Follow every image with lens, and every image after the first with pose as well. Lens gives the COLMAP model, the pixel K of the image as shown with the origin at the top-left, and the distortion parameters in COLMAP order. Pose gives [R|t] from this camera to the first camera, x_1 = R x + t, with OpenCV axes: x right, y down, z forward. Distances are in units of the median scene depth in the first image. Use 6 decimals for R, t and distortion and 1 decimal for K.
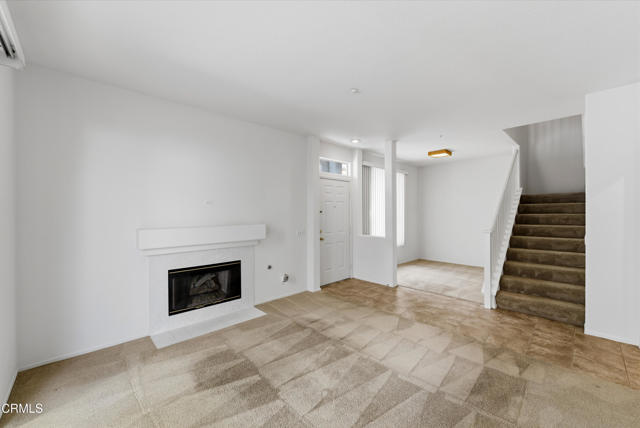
lens RADIAL K [[256.5, 0, 320.0], [0, 256.5, 214.0], [0, 0, 1]] dist [-0.003618, -0.000125]
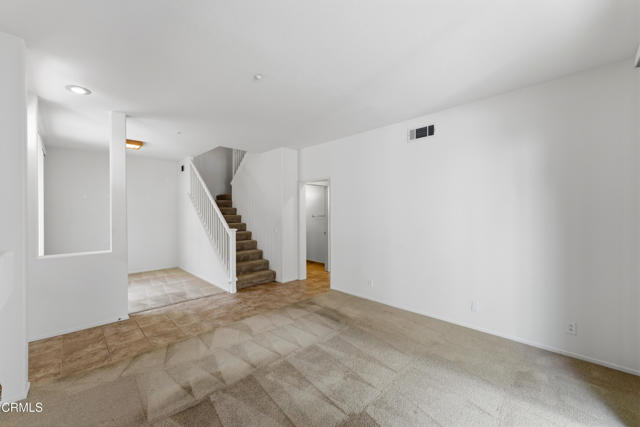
lens RADIAL K [[256.5, 0, 320.0], [0, 256.5, 213.5], [0, 0, 1]] dist [-0.003618, -0.000125]
pose [[-0.019608, 0.001292, 0.999807, -0.519991], [0.012740, 0.999918, -0.001043, -0.001930], [-0.999727, 0.012717, -0.019622, 0.557076]]
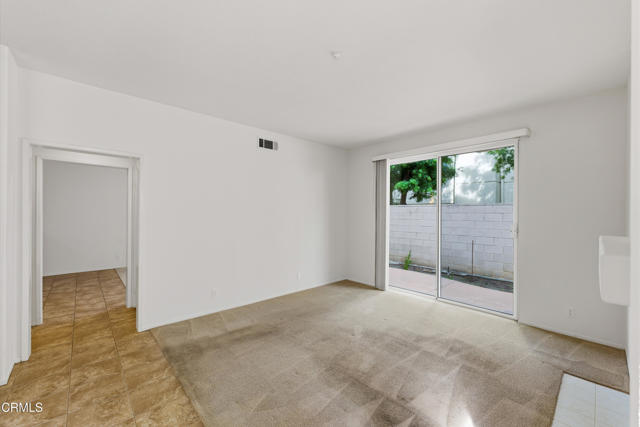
lens RADIAL K [[258.5, 0, 320.0], [0, 258.5, 213.5], [0, 0, 1]] dist [0.000987, 0.000082]
pose [[-0.999853, 0.000767, 0.017149, 0.113042], [0.000940, 0.999949, 0.010100, -0.007133], [-0.017140, 0.010115, -0.999802, 1.220377]]
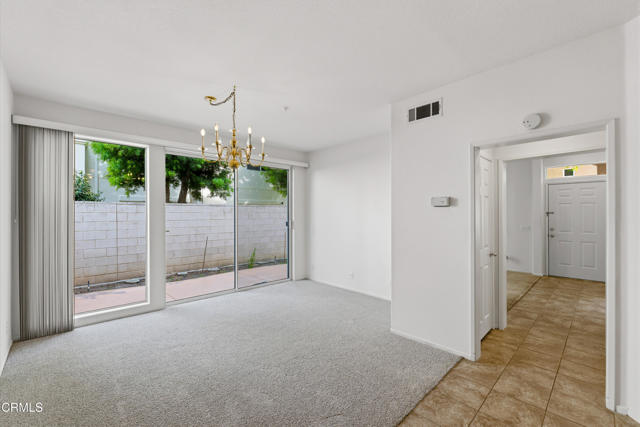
lens RADIAL K [[271.8, 0, 320.0], [0, 271.8, 213.5], [0, 0, 1]] dist [-0.003391, -0.000150]
pose [[0.002767, 0.006409, -0.999976, 1.475400], [-0.008264, 0.999945, 0.006386, -0.005340], [0.999962, 0.008246, 0.002820, -0.086854]]
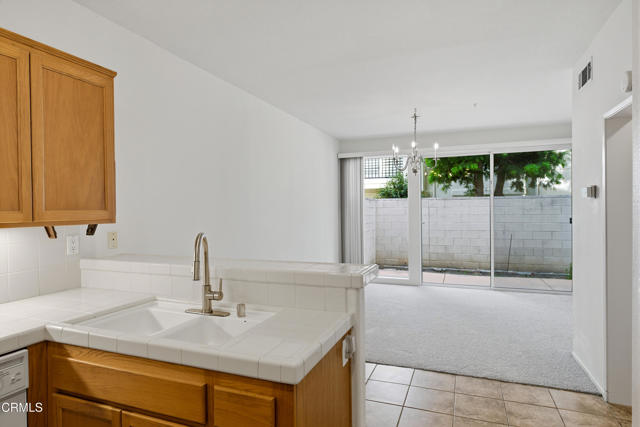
lens RADIAL K [[372.8, 0, 320.0], [0, 372.8, 213.5], [0, 0, 1]] dist [-0.002391, 0.000392]
pose [[-0.905967, 0.020574, -0.422847, 1.582857], [0.011304, 0.999638, 0.024419, -0.017126], [0.423197, 0.017344, -0.905872, 0.656002]]
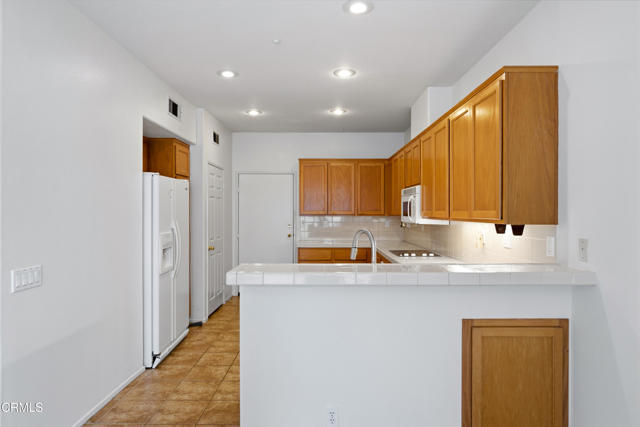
lens RADIAL K [[394.3, 0, 320.0], [0, 394.3, 213.5], [0, 0, 1]] dist [-0.002817, -0.000358]
pose [[0.693274, 0.004605, 0.720659, 1.036378], [0.001437, 0.999969, -0.007772, -0.003852], [-0.720672, 0.006423, 0.693246, -0.172510]]
